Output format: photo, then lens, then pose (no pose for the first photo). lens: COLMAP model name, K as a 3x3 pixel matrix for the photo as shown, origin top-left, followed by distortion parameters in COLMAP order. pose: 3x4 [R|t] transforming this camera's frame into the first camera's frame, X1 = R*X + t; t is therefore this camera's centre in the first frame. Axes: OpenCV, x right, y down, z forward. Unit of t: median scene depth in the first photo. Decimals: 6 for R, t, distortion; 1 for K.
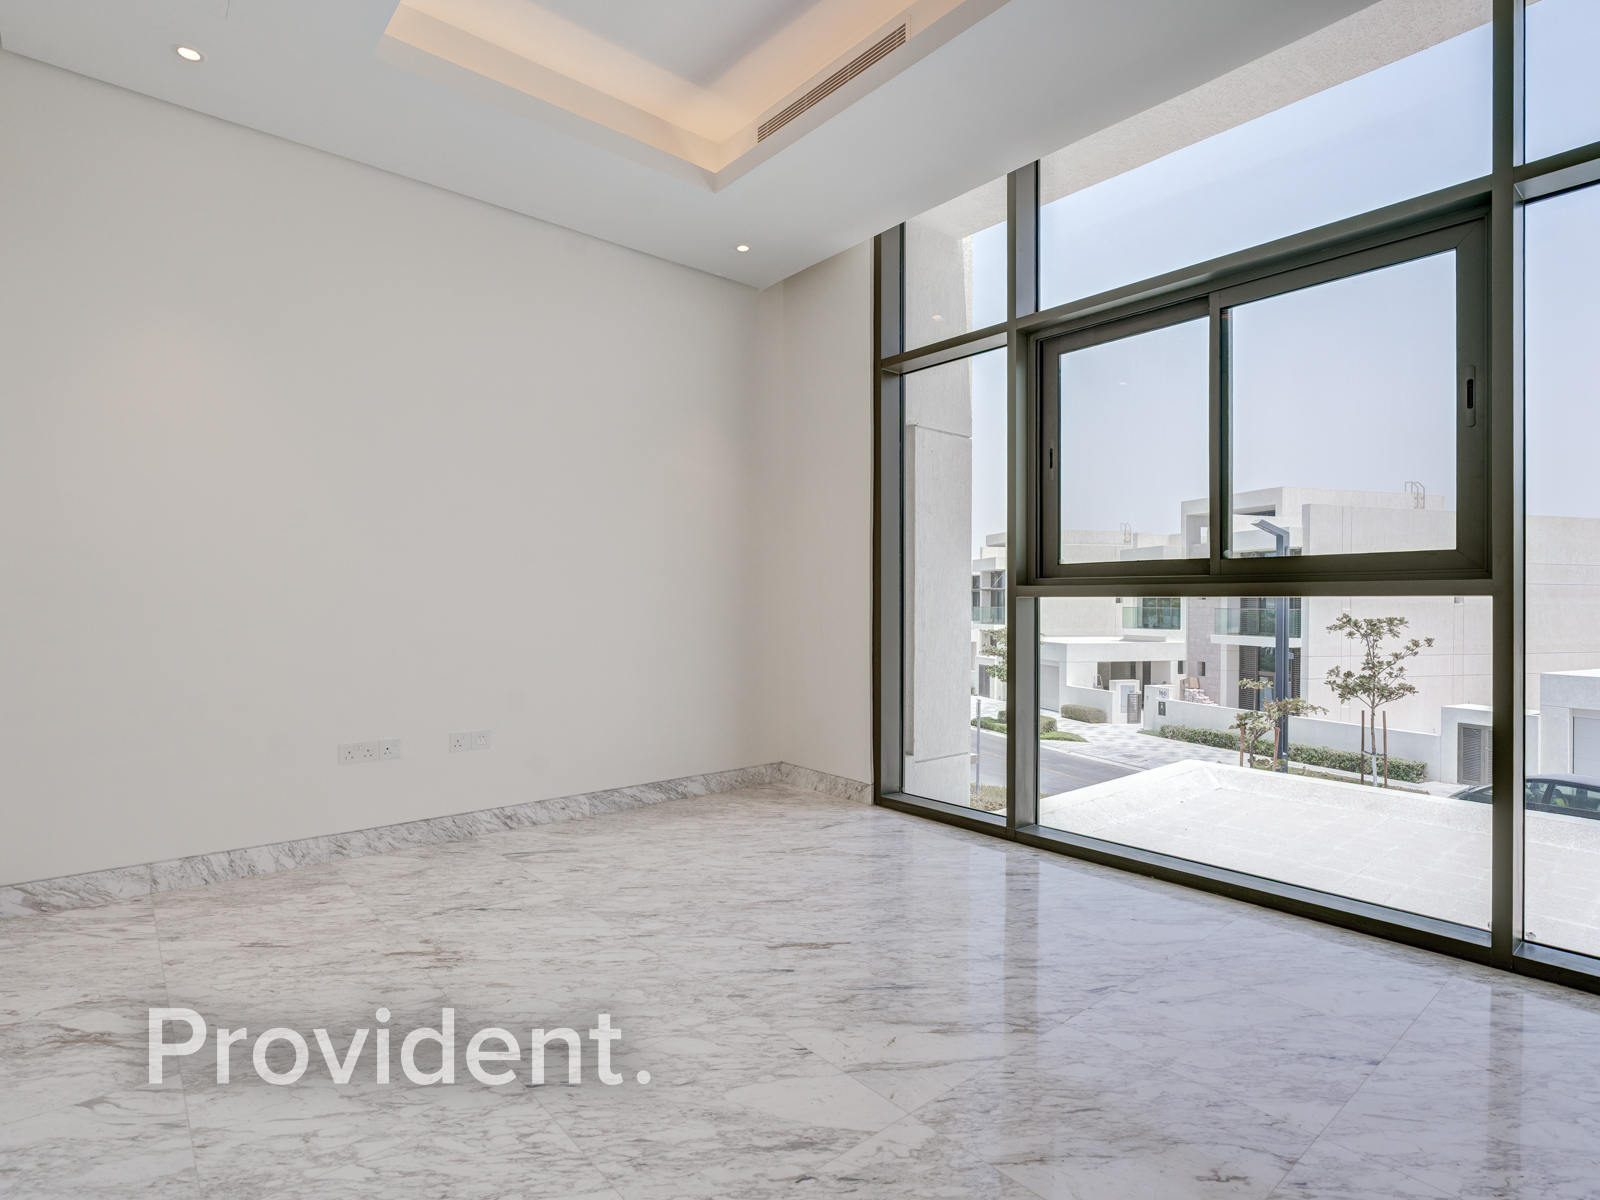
lens RADIAL K [[824.6, 0, 792.4], [0, 824.6, 597.5], [0, 0, 1]] dist [-0.002400, 0.000305]
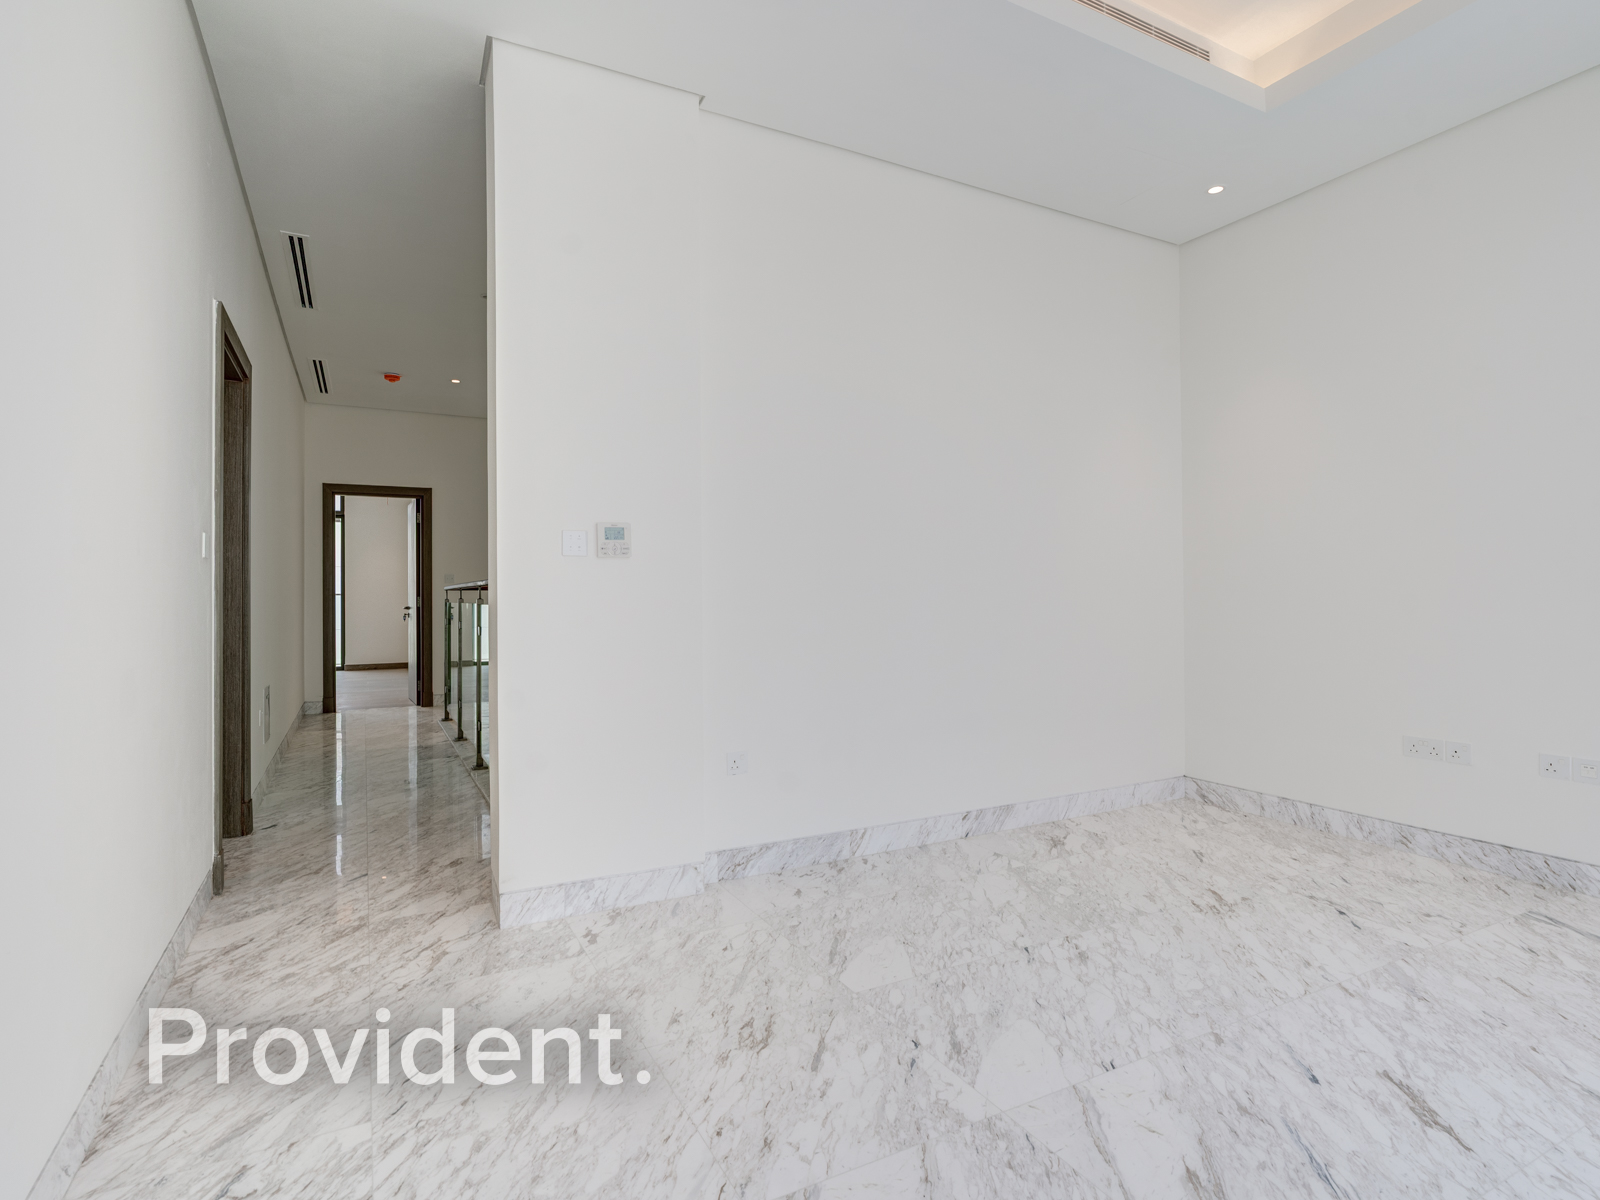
lens RADIAL K [[824.6, 0, 792.4], [0, 824.6, 597.5], [0, 0, 1]] dist [-0.002400, 0.000305]
pose [[-0.217067, -0.000051, -0.976157, 0.738745], [0.009885, 0.999949, -0.002251, 0.007269], [0.976107, -0.010138, -0.217055, 0.621288]]
